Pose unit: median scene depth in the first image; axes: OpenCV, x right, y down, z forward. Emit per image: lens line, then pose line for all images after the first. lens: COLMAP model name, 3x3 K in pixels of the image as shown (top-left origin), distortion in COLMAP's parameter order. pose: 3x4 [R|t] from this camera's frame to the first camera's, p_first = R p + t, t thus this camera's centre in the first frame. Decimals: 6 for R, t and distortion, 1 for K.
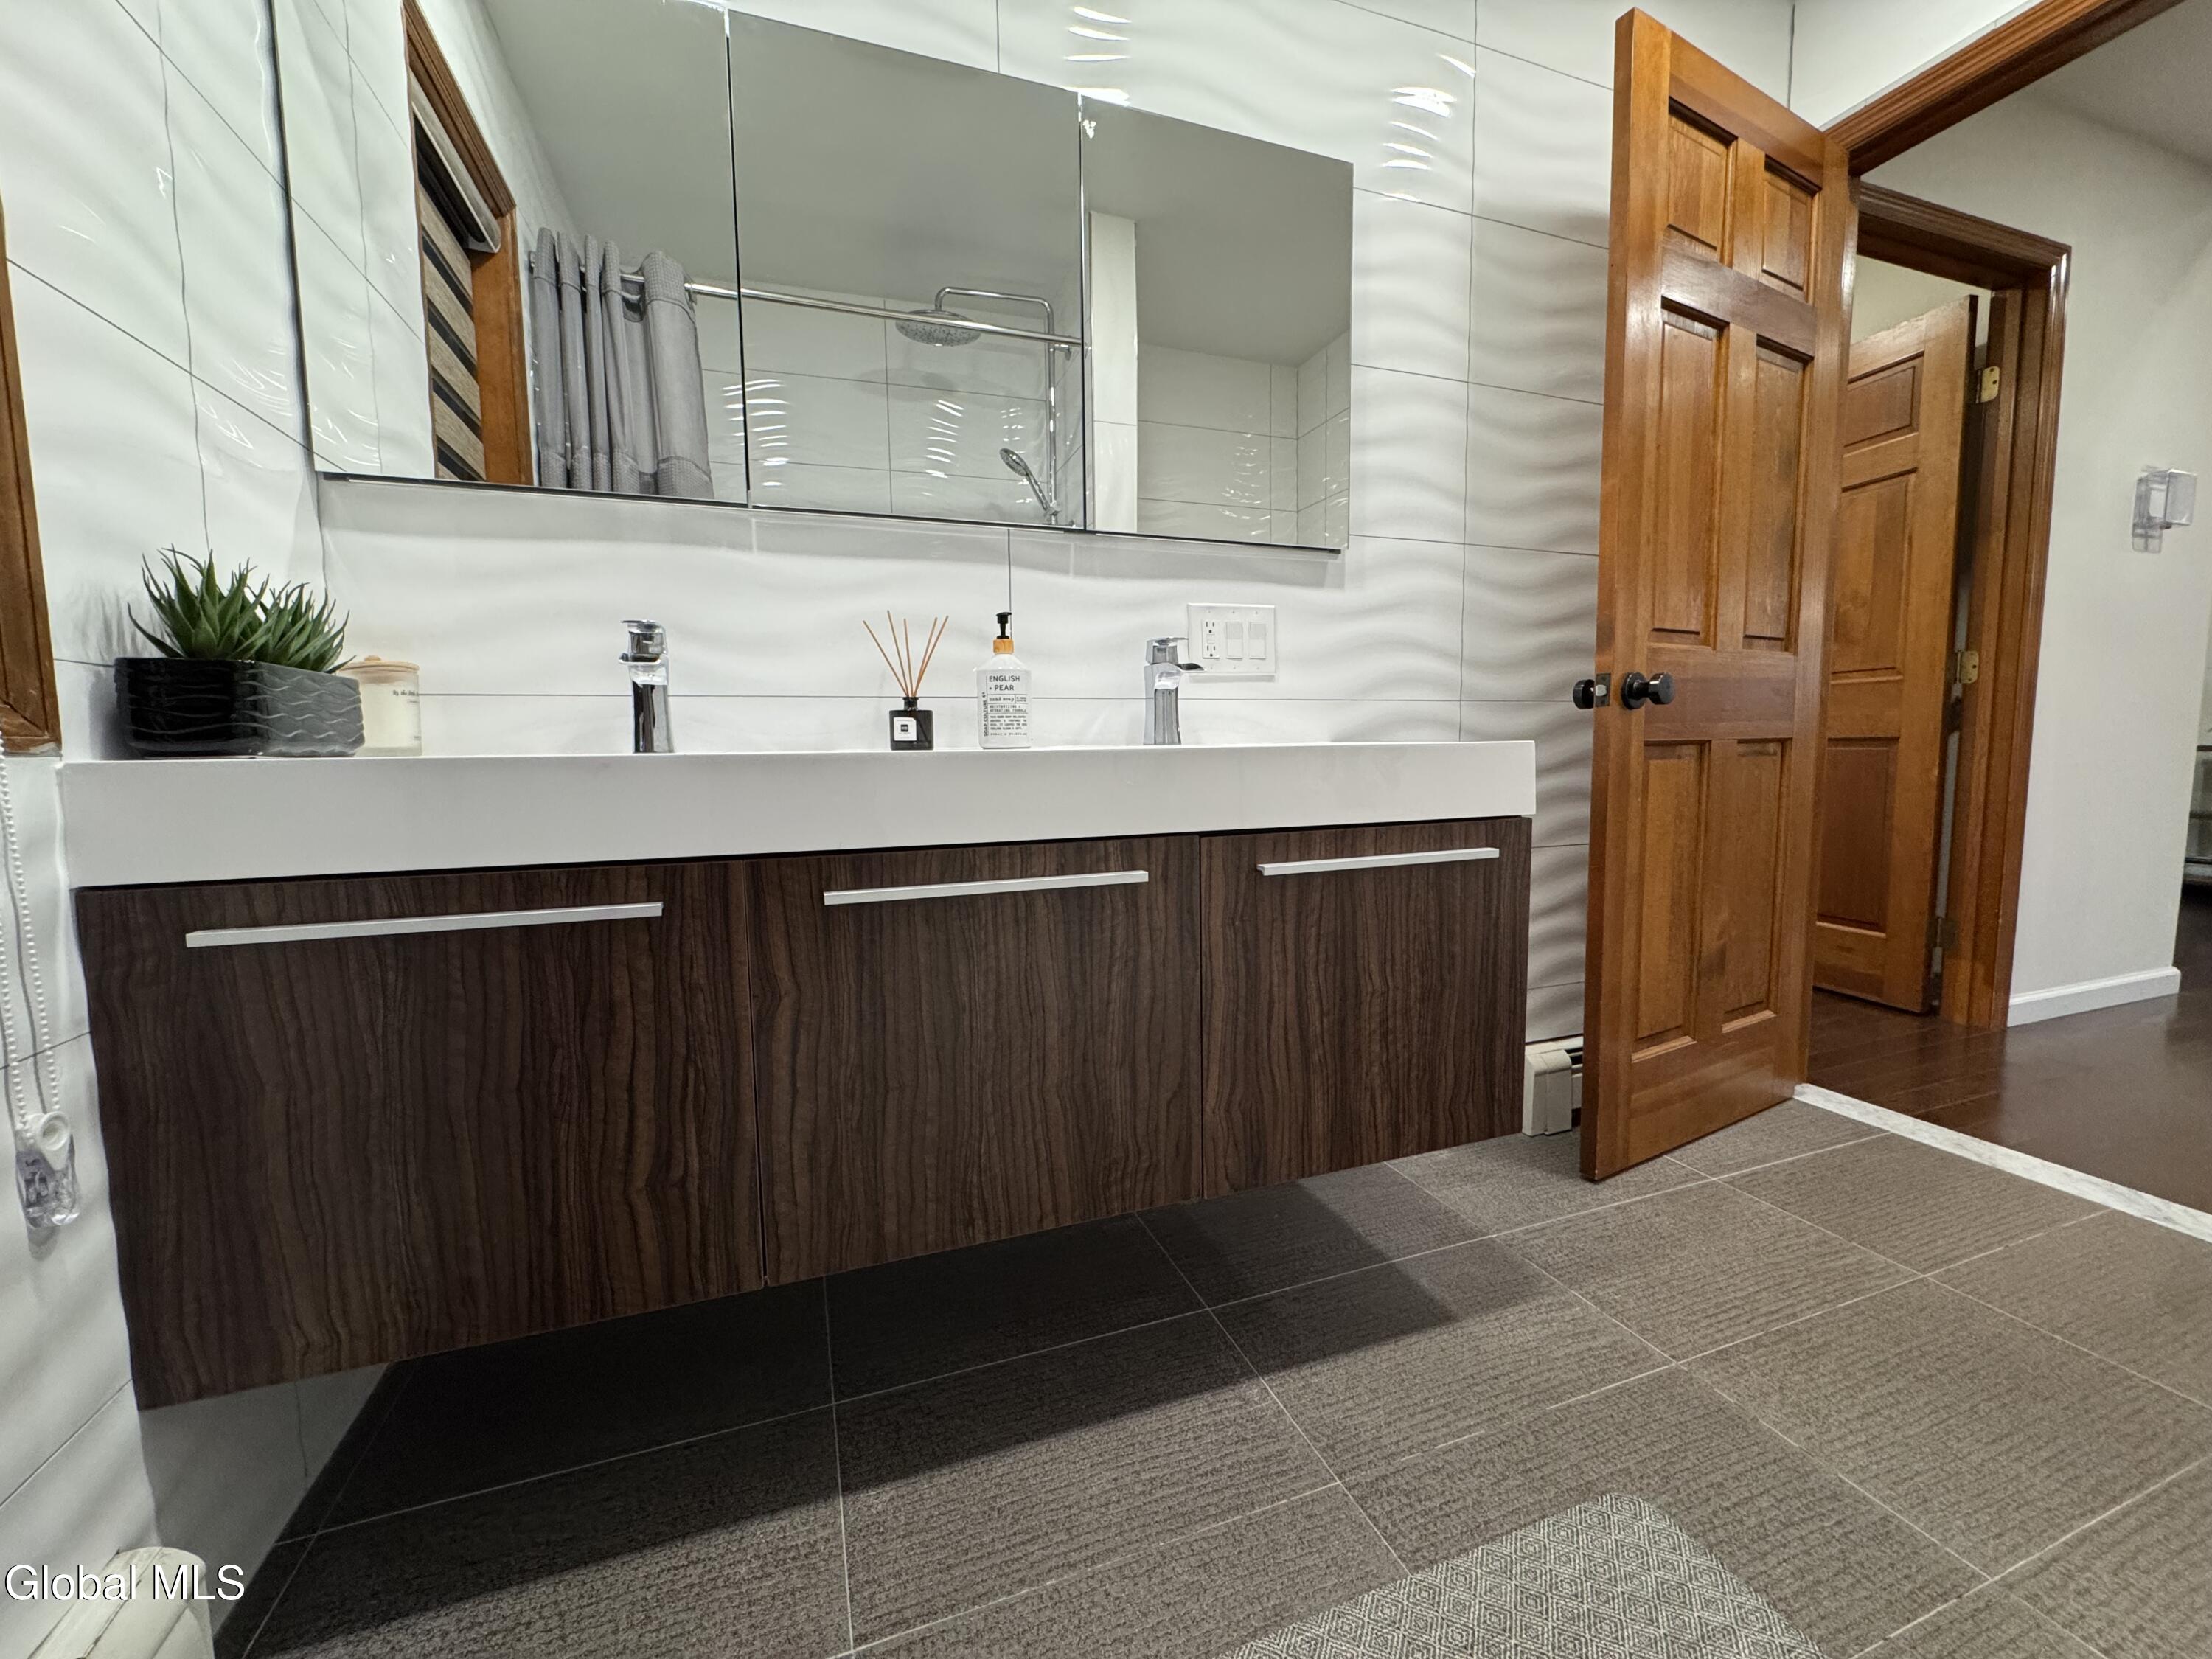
lens RADIAL K [[885.8, 0, 1103.3], [0, 885.8, 826.7], [0, 0, 1]] dist [0.001605, -0.000002]
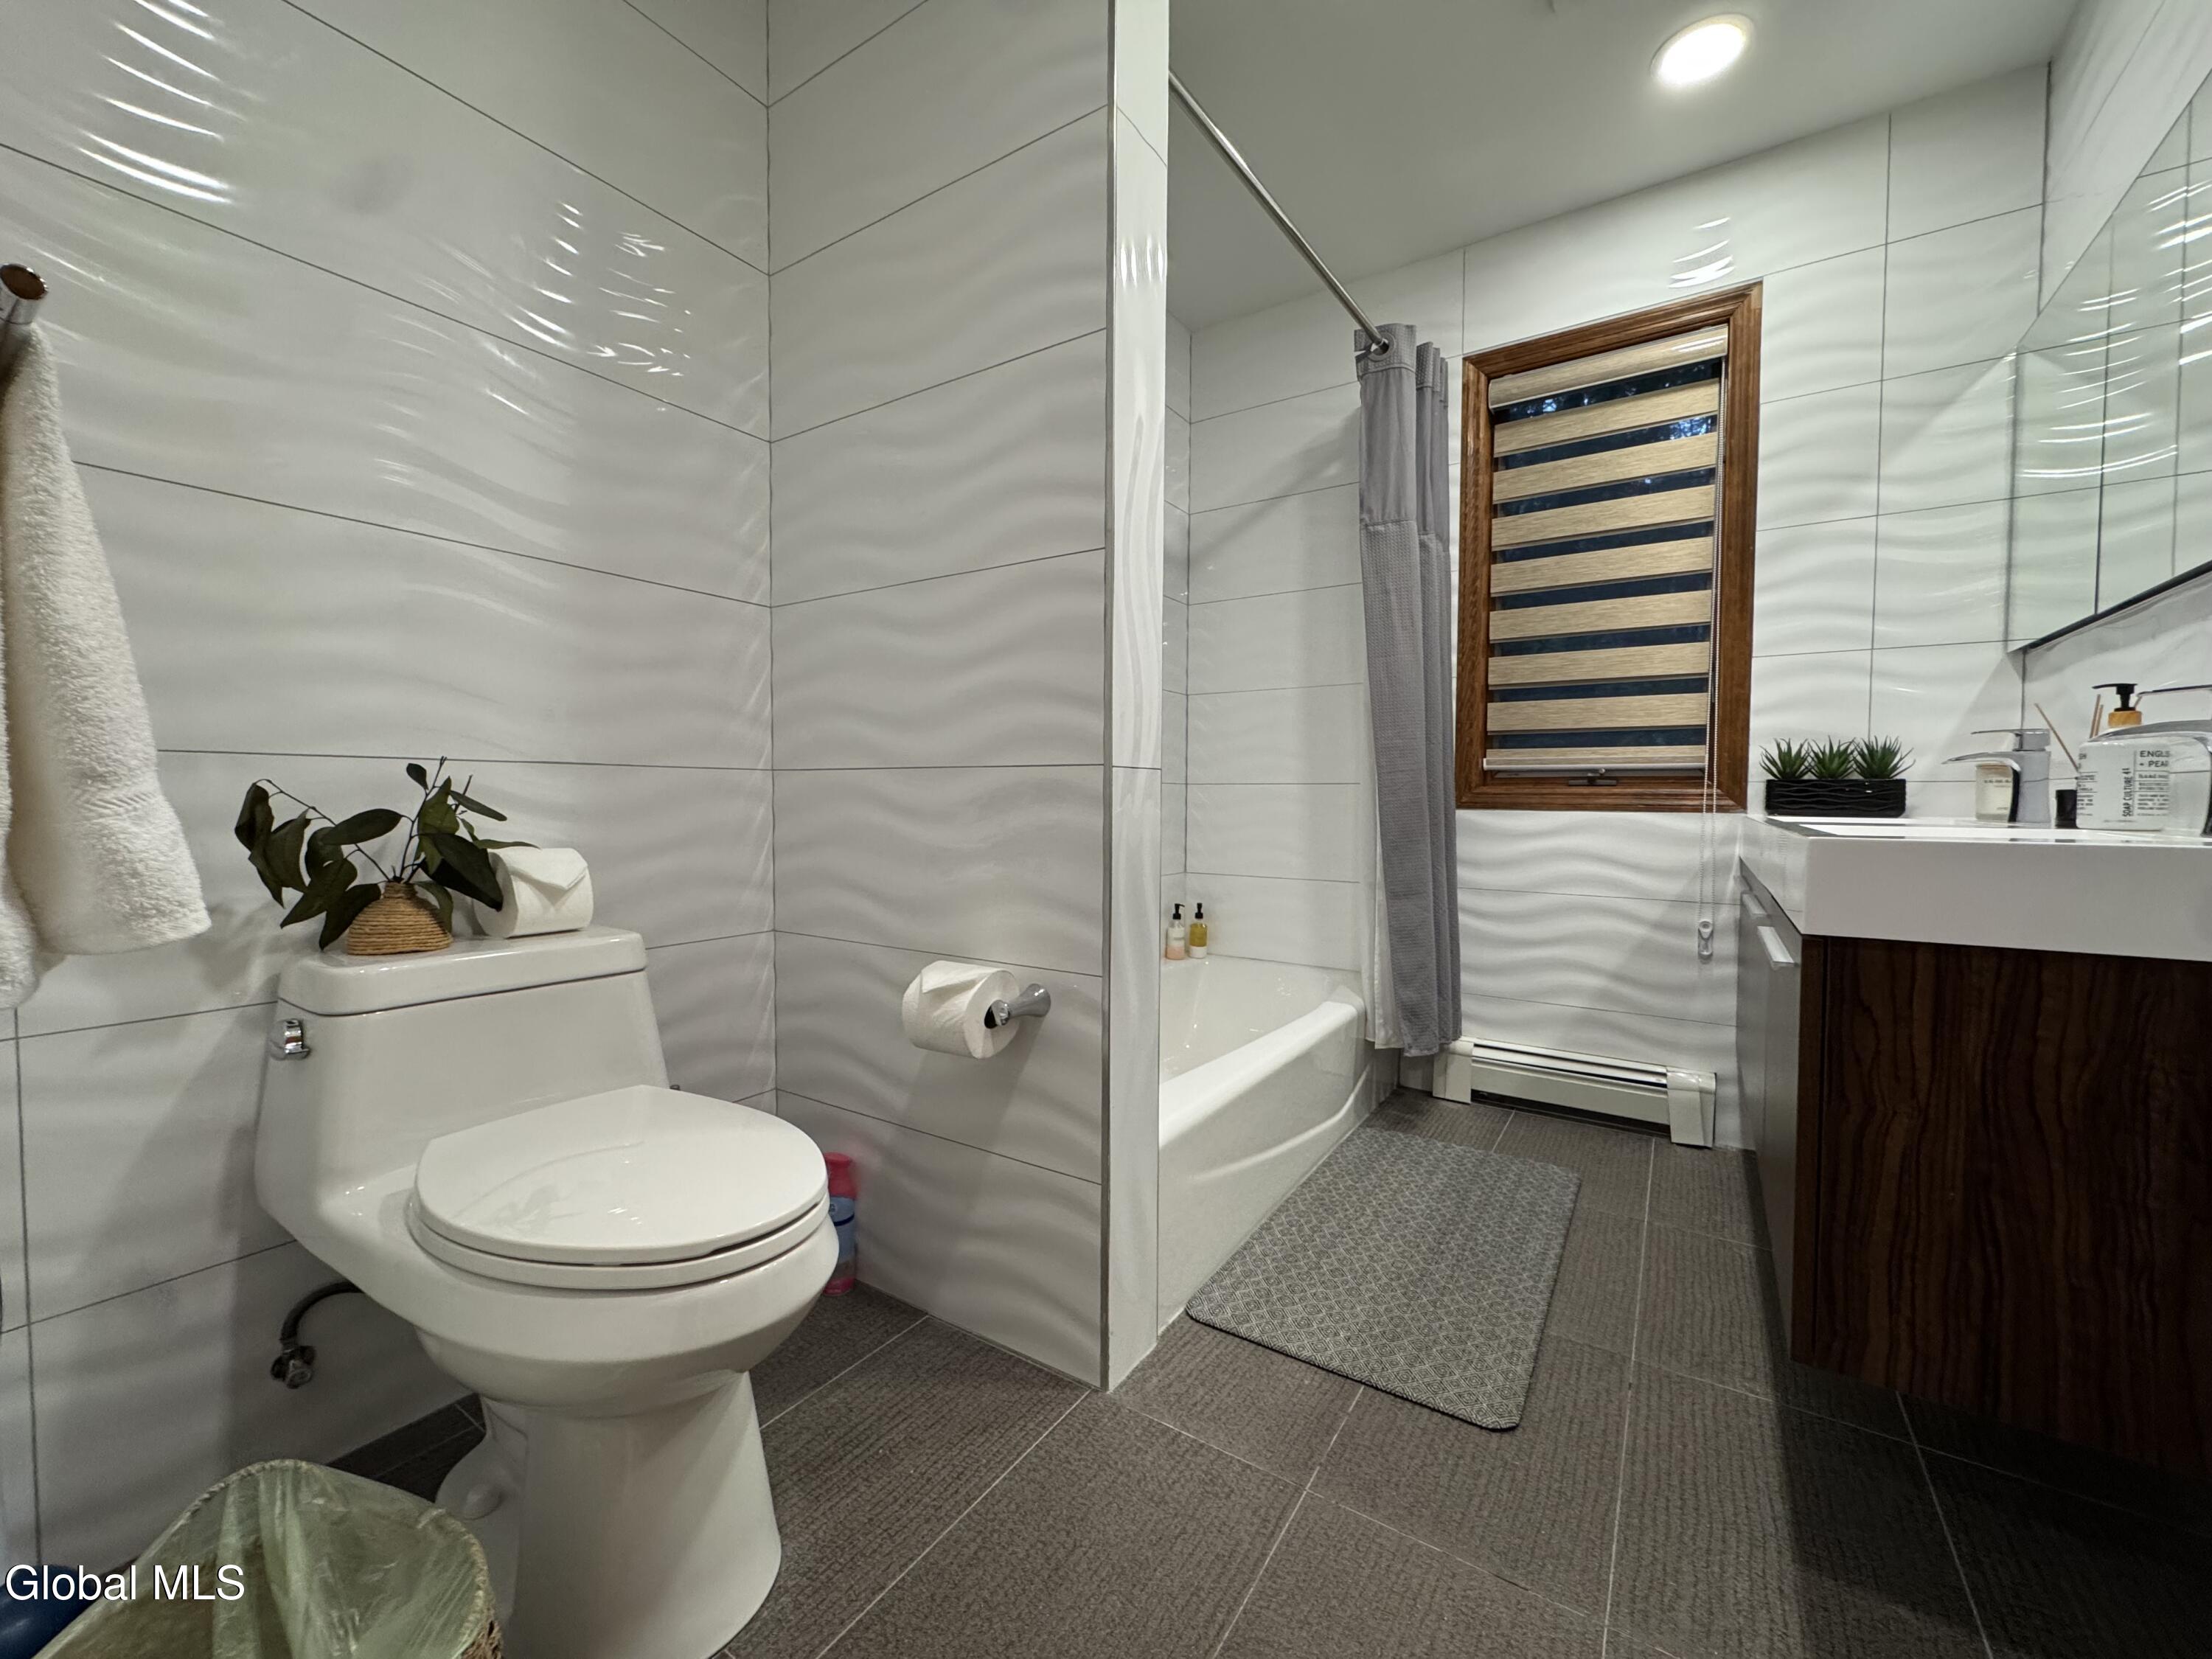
lens RADIAL K [[885.8, 0, 1104.4], [0, 885.8, 826.7], [0, 0, 1]] dist [0.001605, -0.000002]
pose [[-0.803279, 0.027160, -0.594984, 1.515881], [-0.057882, 0.990671, 0.123369, -0.171492], [0.592784, 0.133539, -0.794213, 1.322844]]
